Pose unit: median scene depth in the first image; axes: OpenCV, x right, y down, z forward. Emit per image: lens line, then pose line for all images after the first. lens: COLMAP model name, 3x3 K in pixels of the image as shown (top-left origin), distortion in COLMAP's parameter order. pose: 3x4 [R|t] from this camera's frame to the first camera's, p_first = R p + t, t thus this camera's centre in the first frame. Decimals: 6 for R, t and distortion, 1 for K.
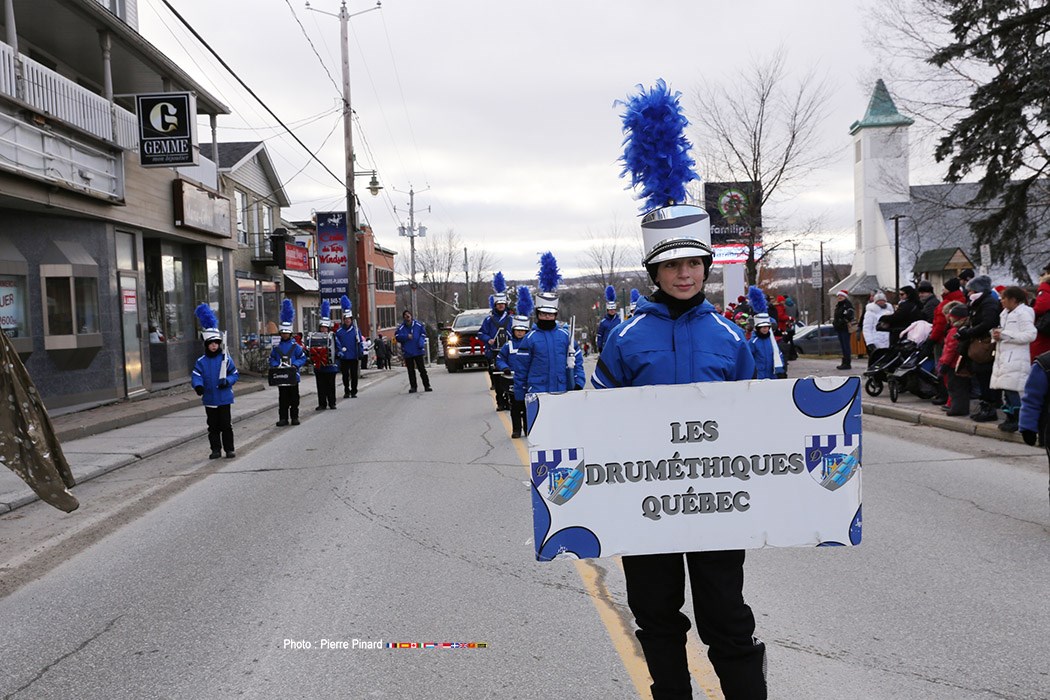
lens RADIAL K [[928.2, 0, 525.0], [0, 928.2, 350.0], [0, 0, 1]] dist [-0.052330, 0.114703]
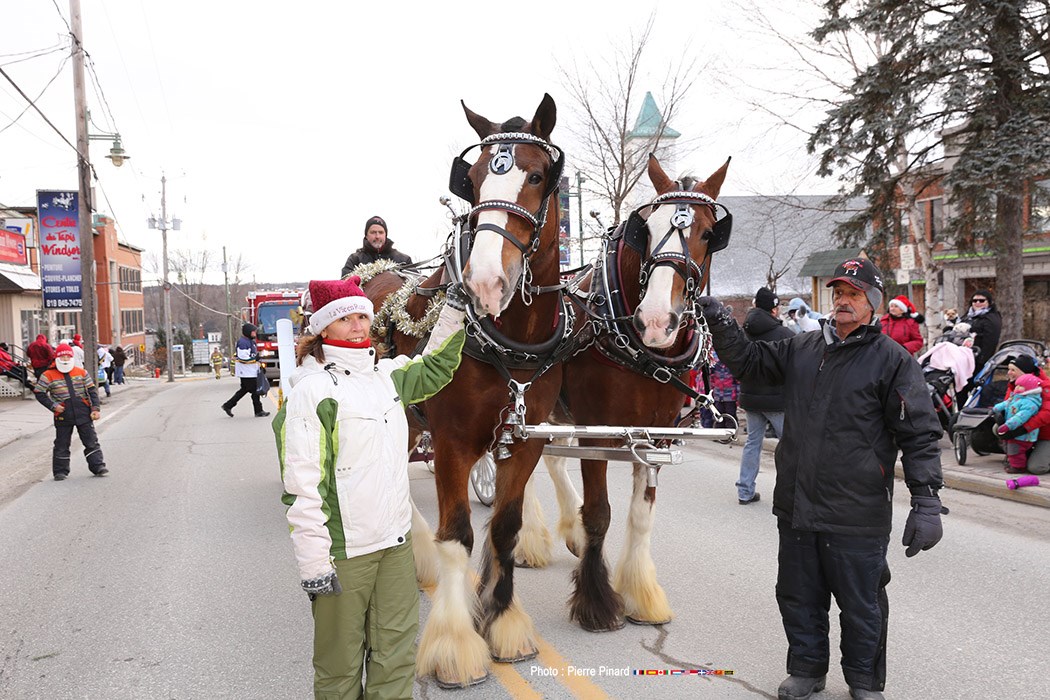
lens RADIAL K [[903.4, 0, 525.0], [0, 903.4, 350.0], [0, 0, 1]] dist [-0.056322, 0.108079]
pose [[0.965142, -0.003462, 0.261705, -0.031070], [0.004283, 0.999988, -0.002567, -0.011115], [-0.261693, 0.003598, 0.965145, 0.191010]]
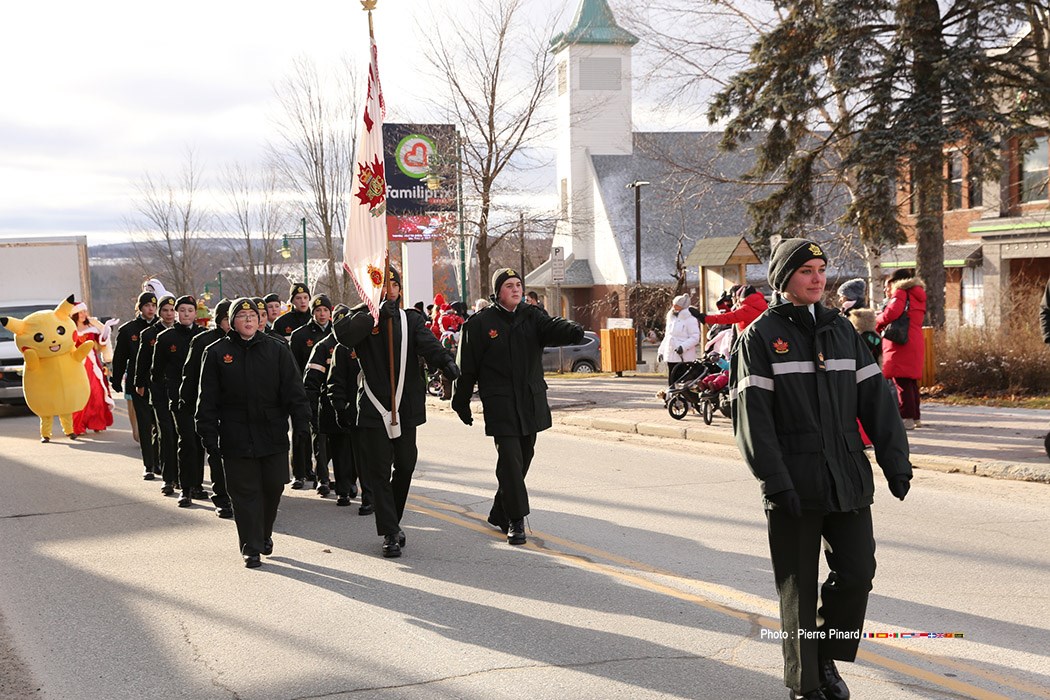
lens RADIAL K [[1501.2, 0, 525.0], [0, 1501.2, 350.0], [0, 0, 1]] dist [0.105619, 0.147222]
pose [[0.943586, 0.001405, 0.331125, -0.093199], [0.003095, 0.999910, -0.013063, 0.002025], [-0.331113, 0.013351, 0.943497, -0.110706]]
